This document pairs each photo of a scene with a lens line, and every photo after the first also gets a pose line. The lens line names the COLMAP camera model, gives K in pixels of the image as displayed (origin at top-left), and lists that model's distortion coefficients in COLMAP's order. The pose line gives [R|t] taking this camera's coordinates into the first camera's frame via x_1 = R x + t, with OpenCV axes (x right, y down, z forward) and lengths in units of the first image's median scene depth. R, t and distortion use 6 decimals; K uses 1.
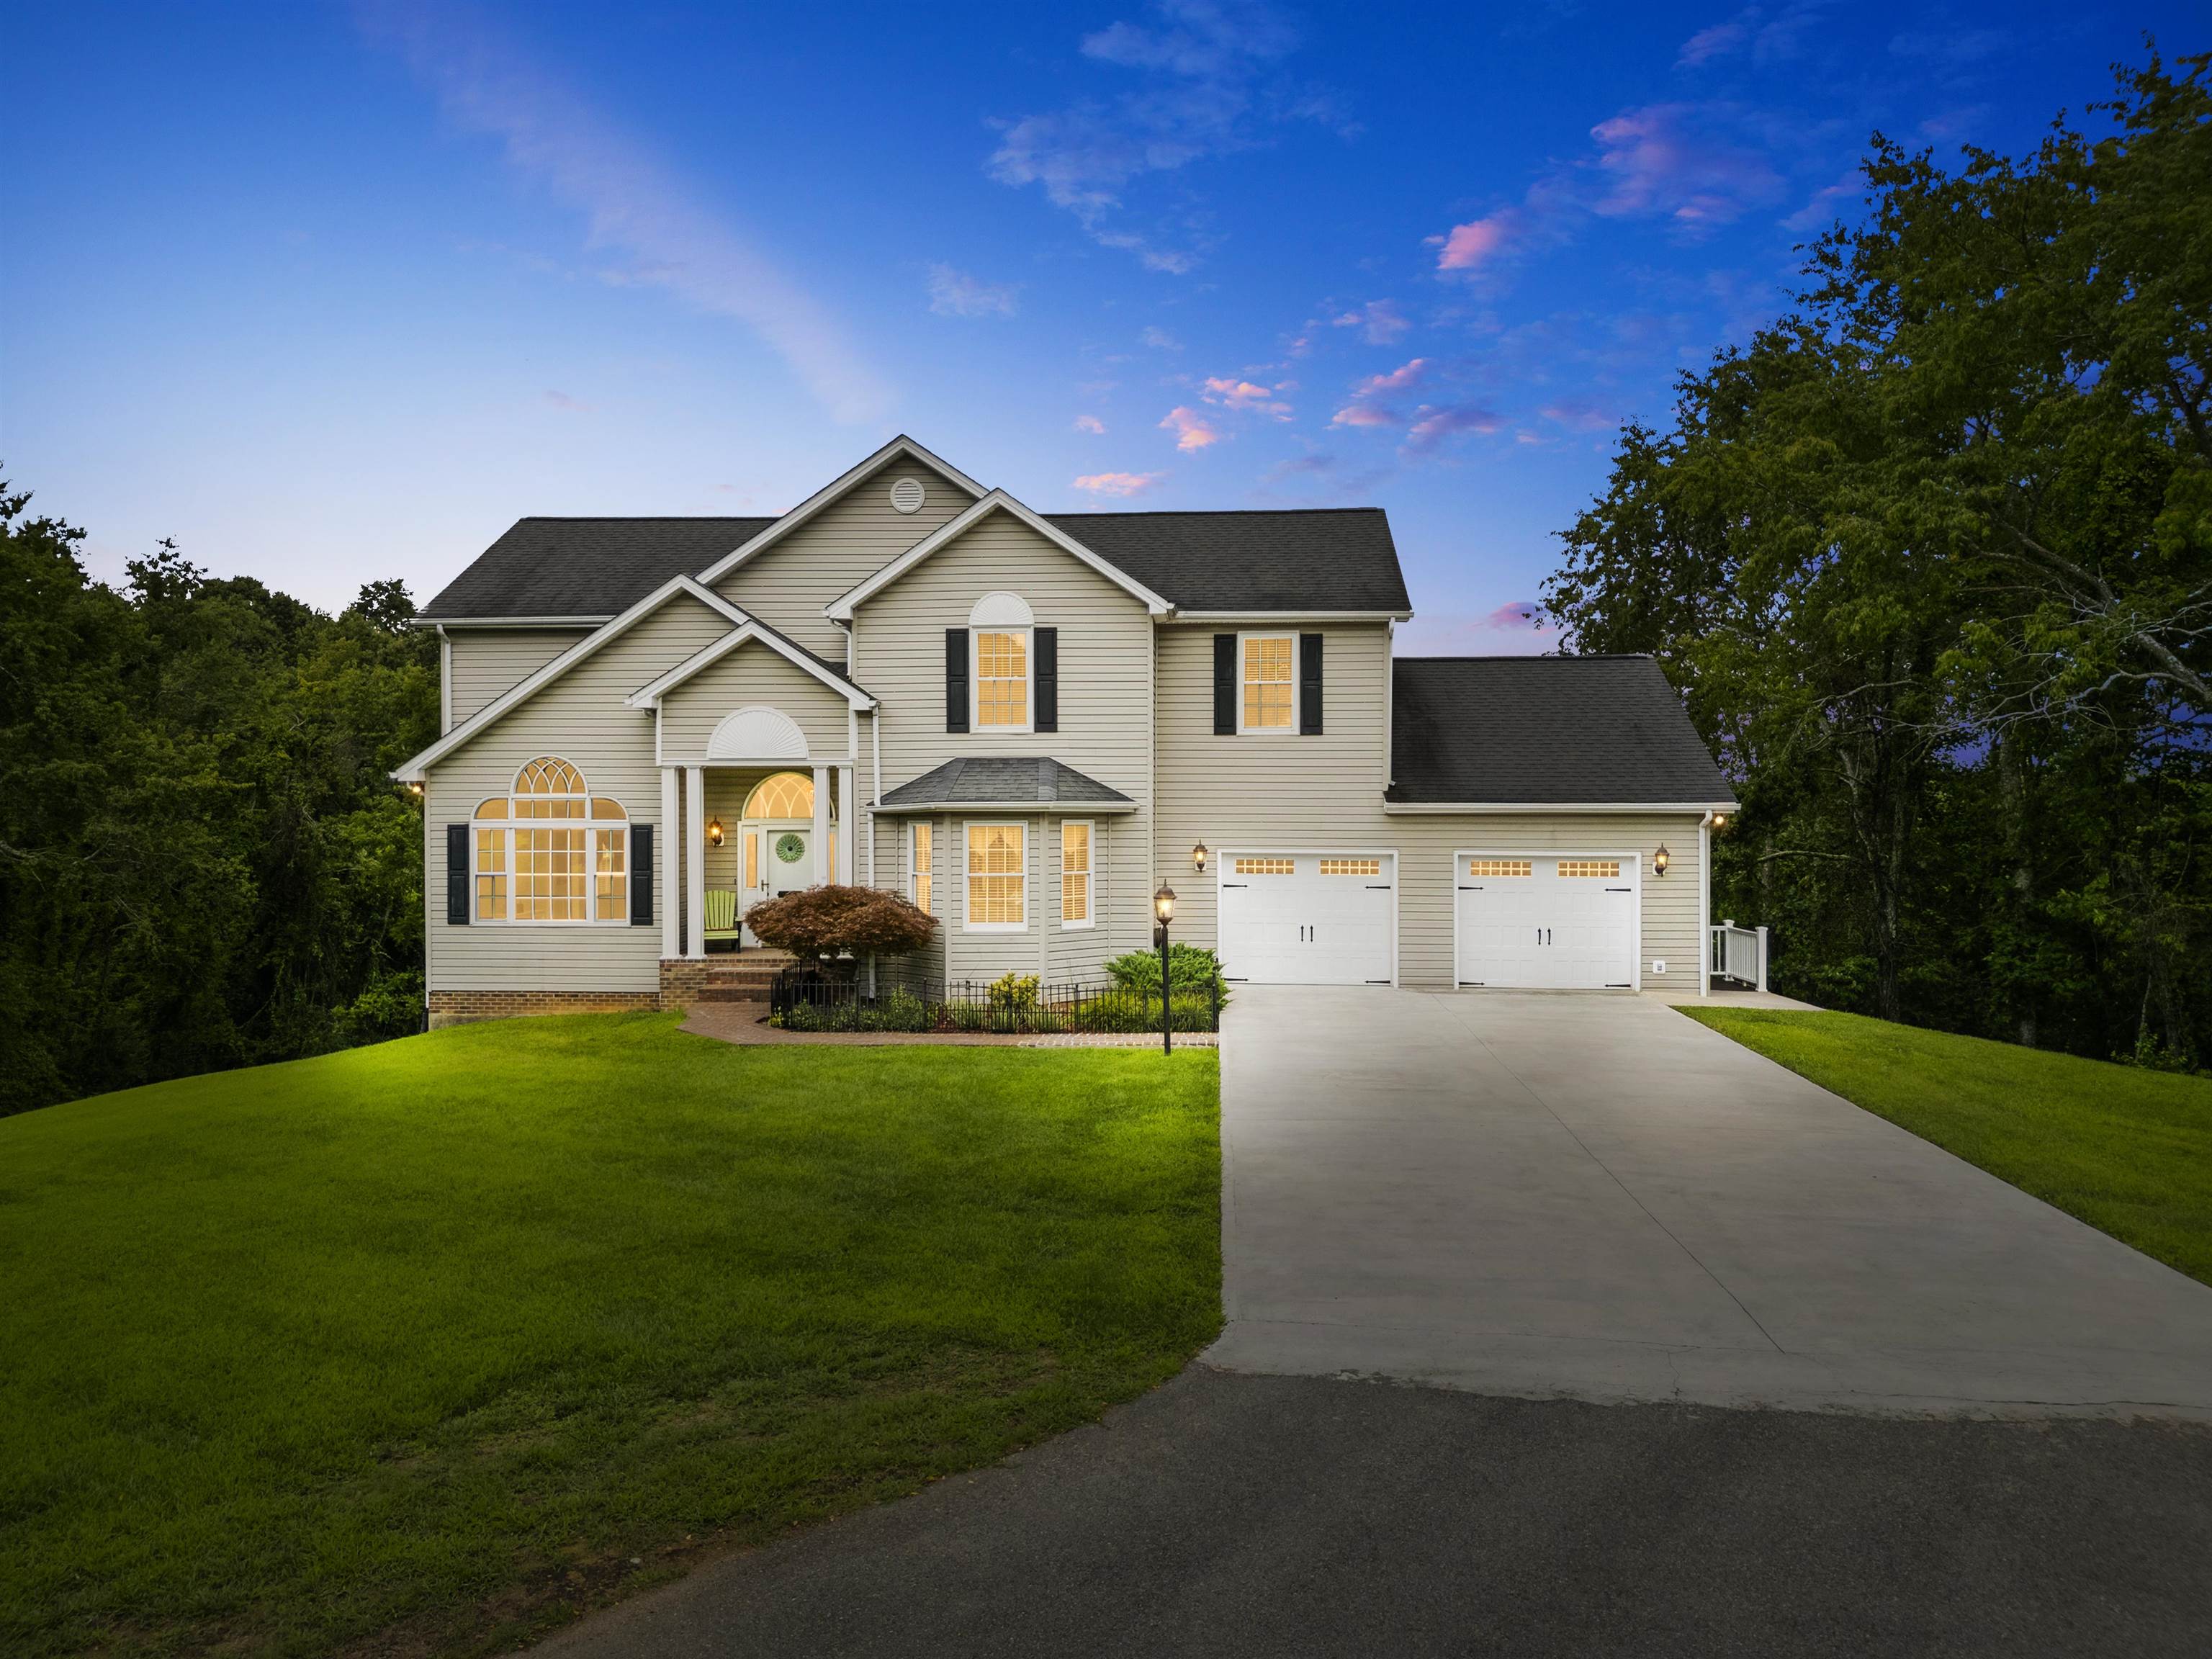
lens RADIAL K [[1586.3, 0, 1089.9], [0, 1586.3, 809.9], [0, 0, 1]] dist [0.072917, -0.072906]
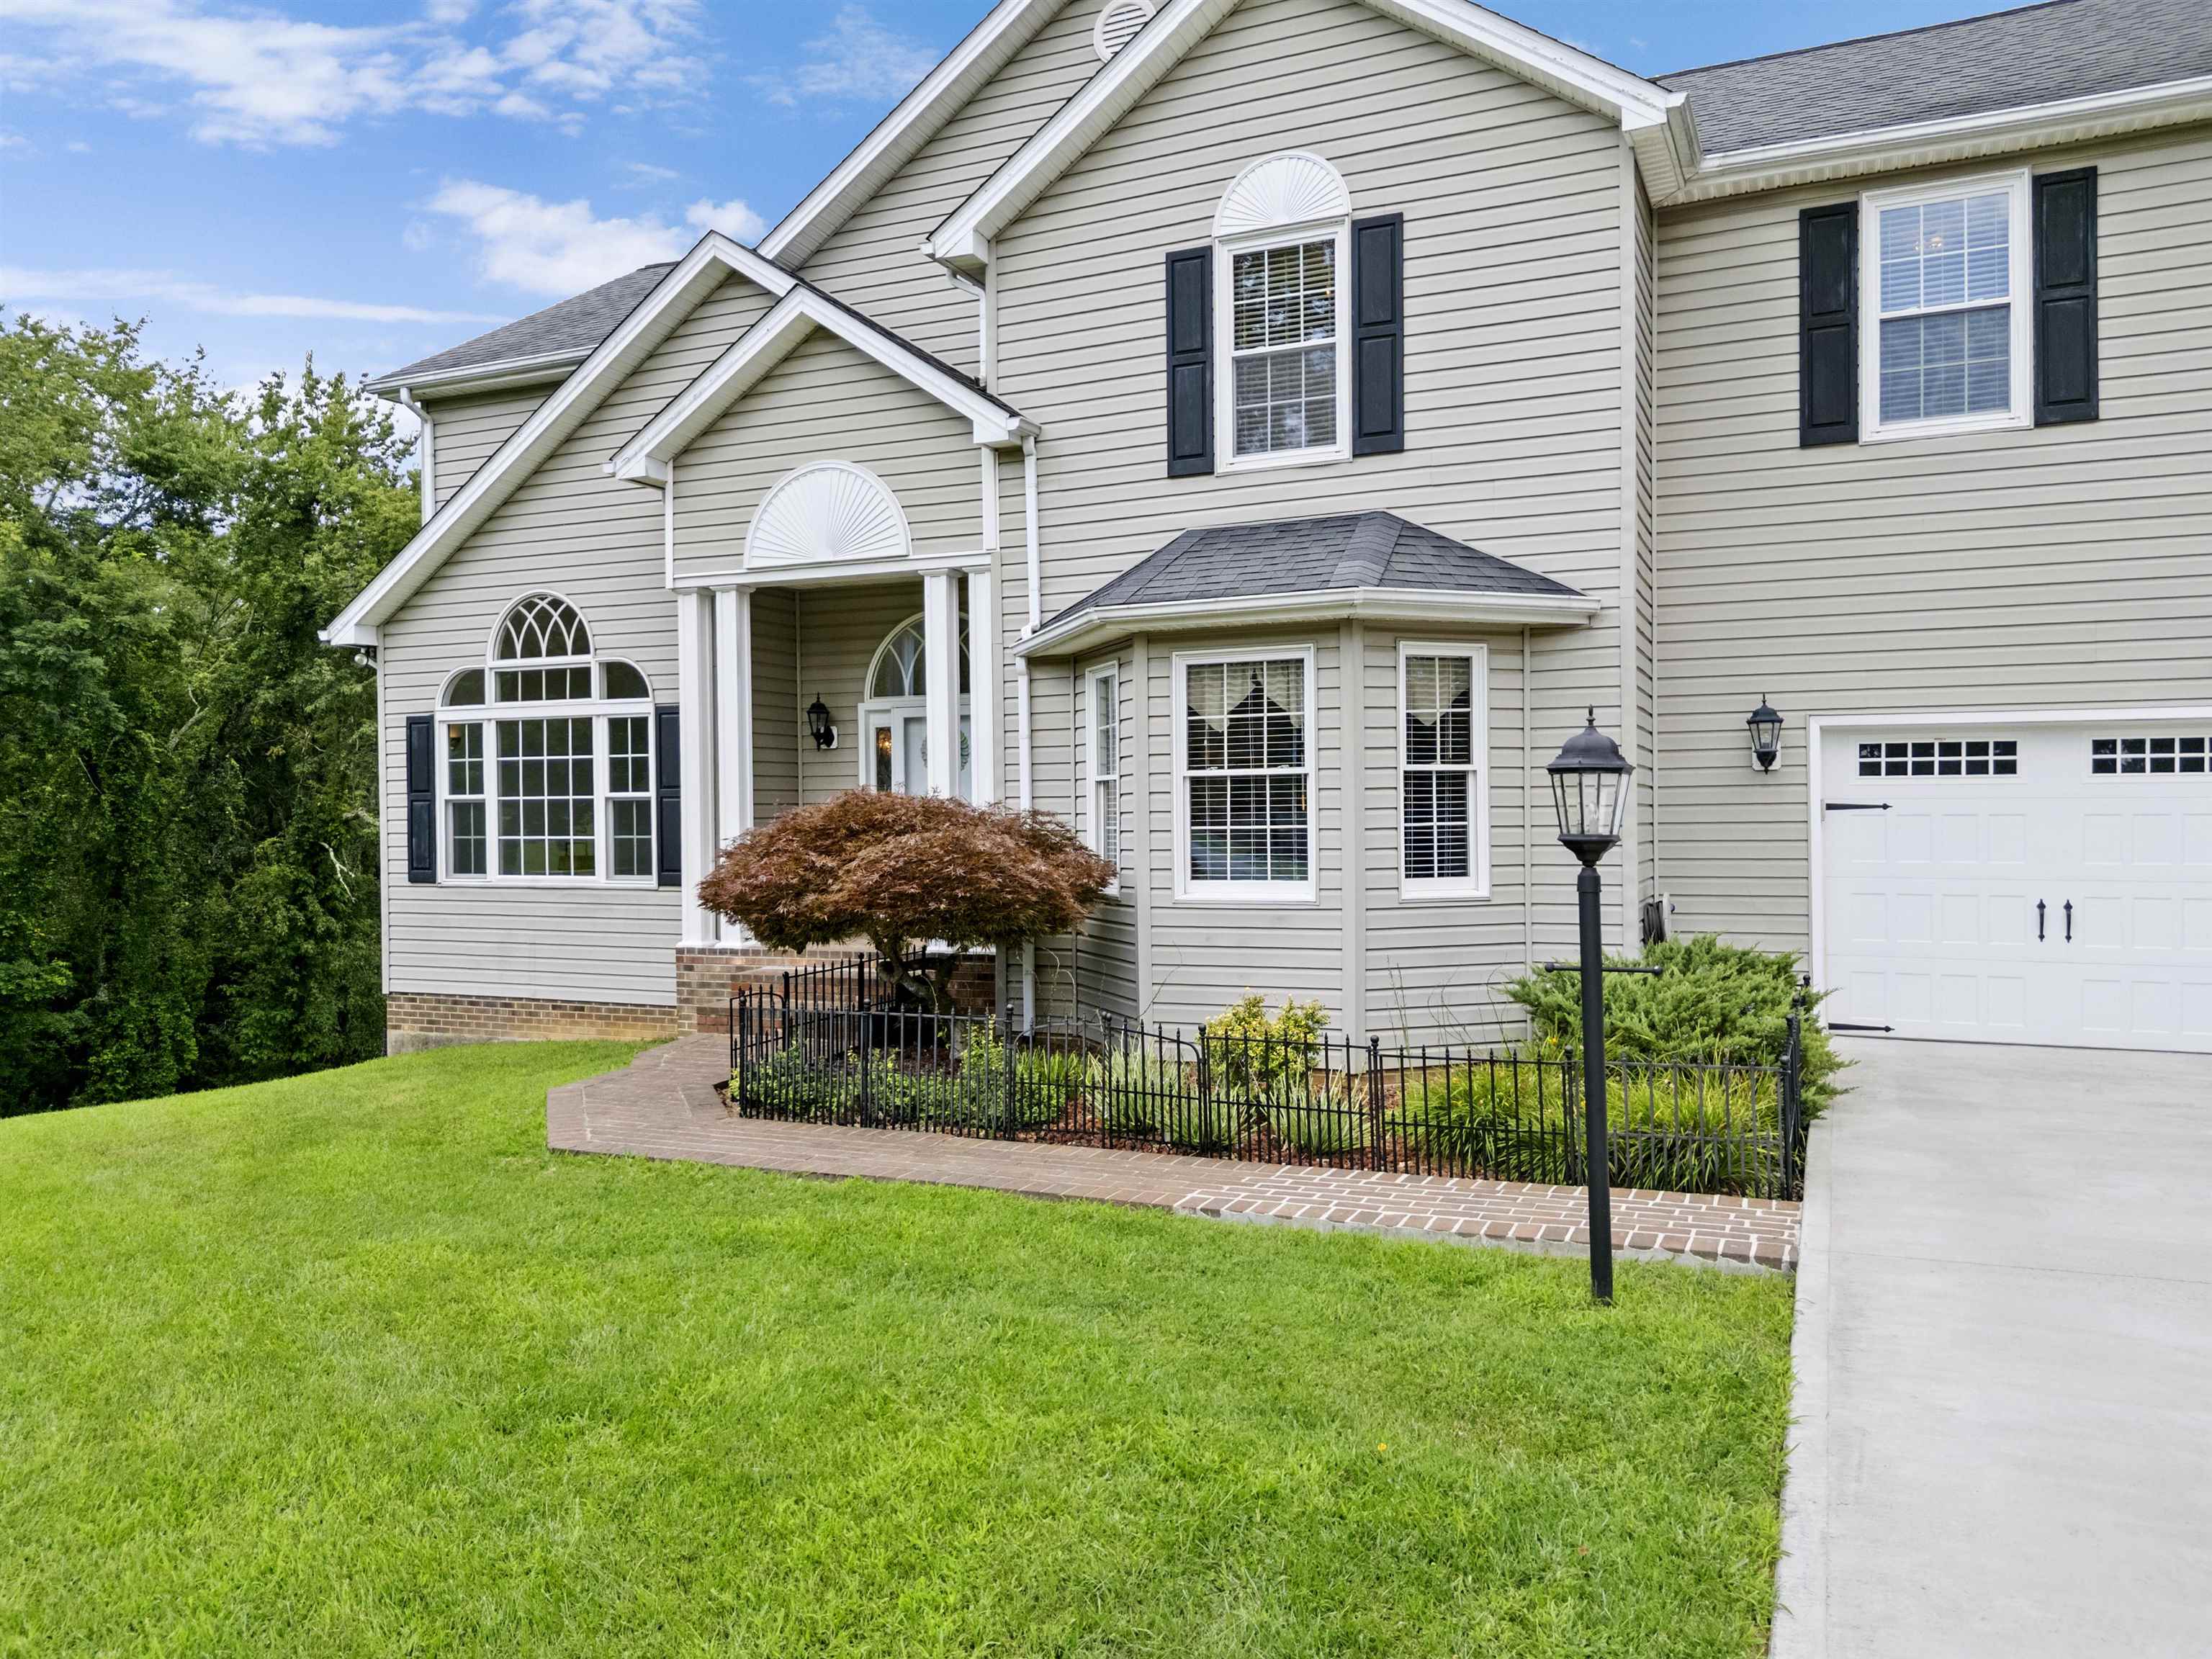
lens RADIAL K [[1586.3, 0, 1087.1], [0, 1586.3, 835.2], [0, 0, 1]] dist [0.072917, -0.072906]
pose [[0.937109, -0.003894, -0.349015, 0.050903], [0.007370, 0.999936, 0.008633, 0.052476], [0.348959, -0.010662, 0.937077, 0.545982]]
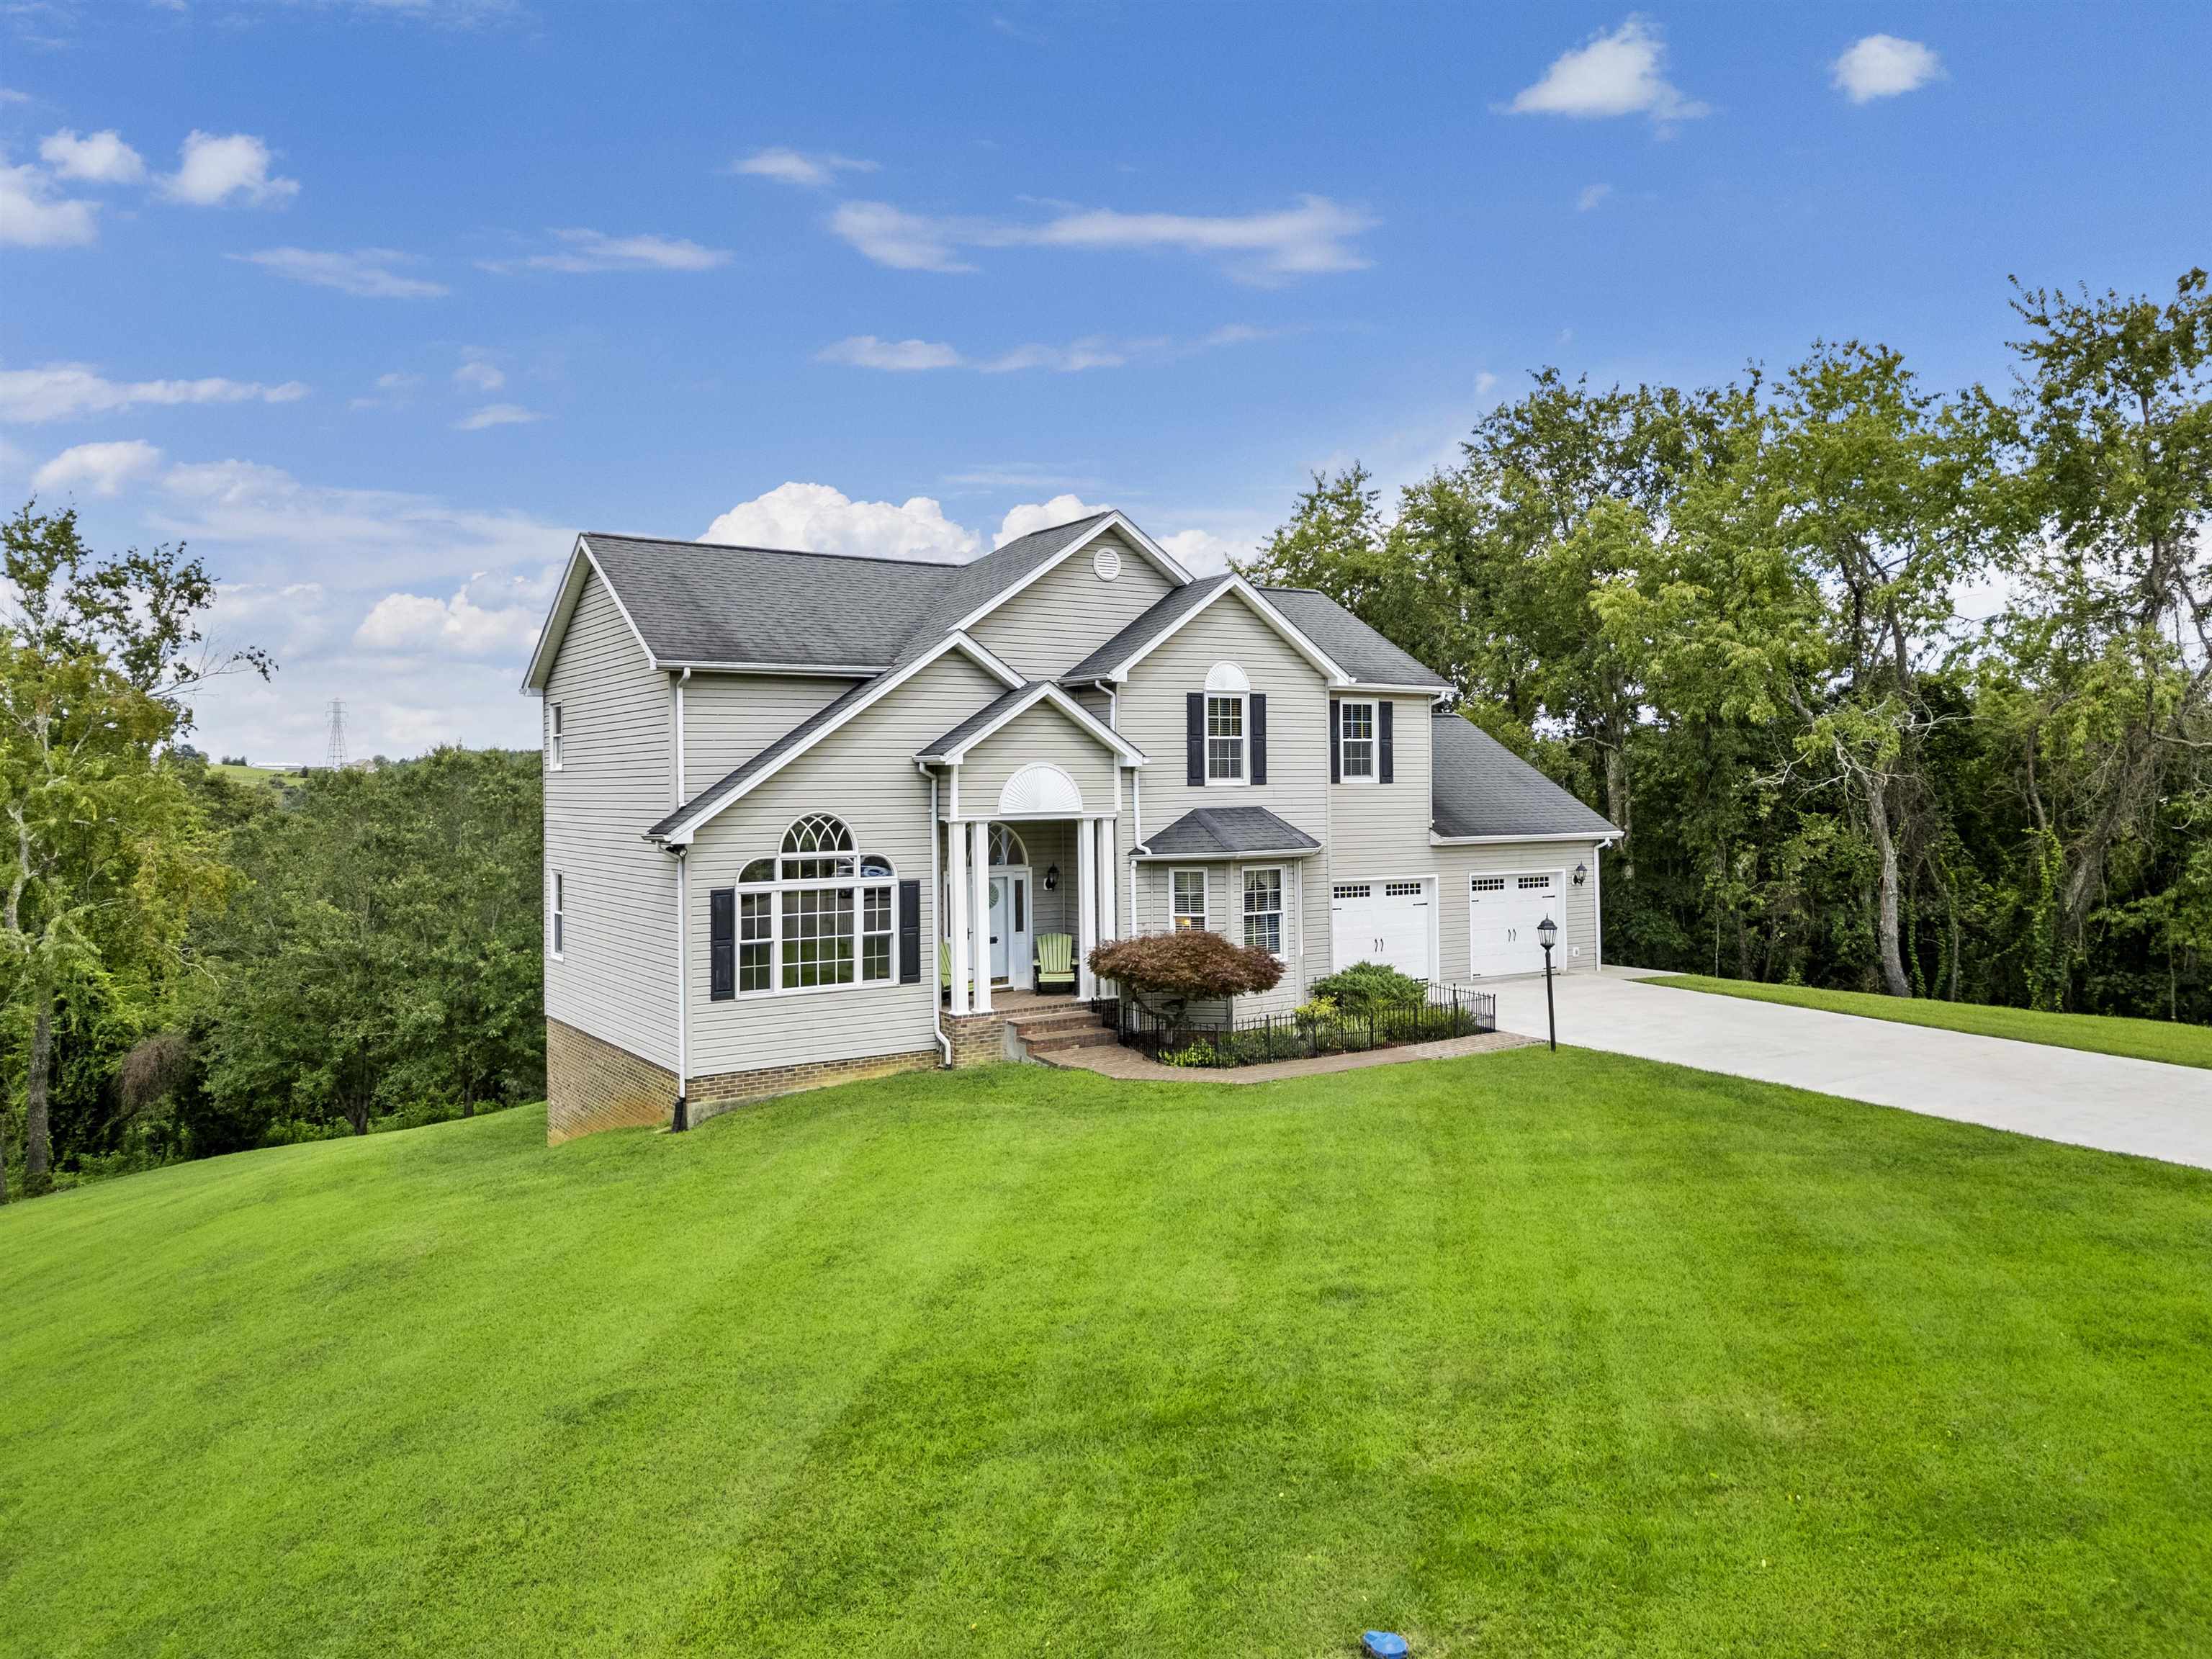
lens RADIAL K [[1586.3, 0, 1120.0], [0, 1586.3, 763.0], [0, 0, 1]] dist [0.072917, -0.072906]
pose [[0.794867, -0.000728, 0.606783, -0.796871], [0.011825, 0.999828, -0.014291, -0.049174], [-0.606668, 0.018535, 0.794739, 0.146984]]
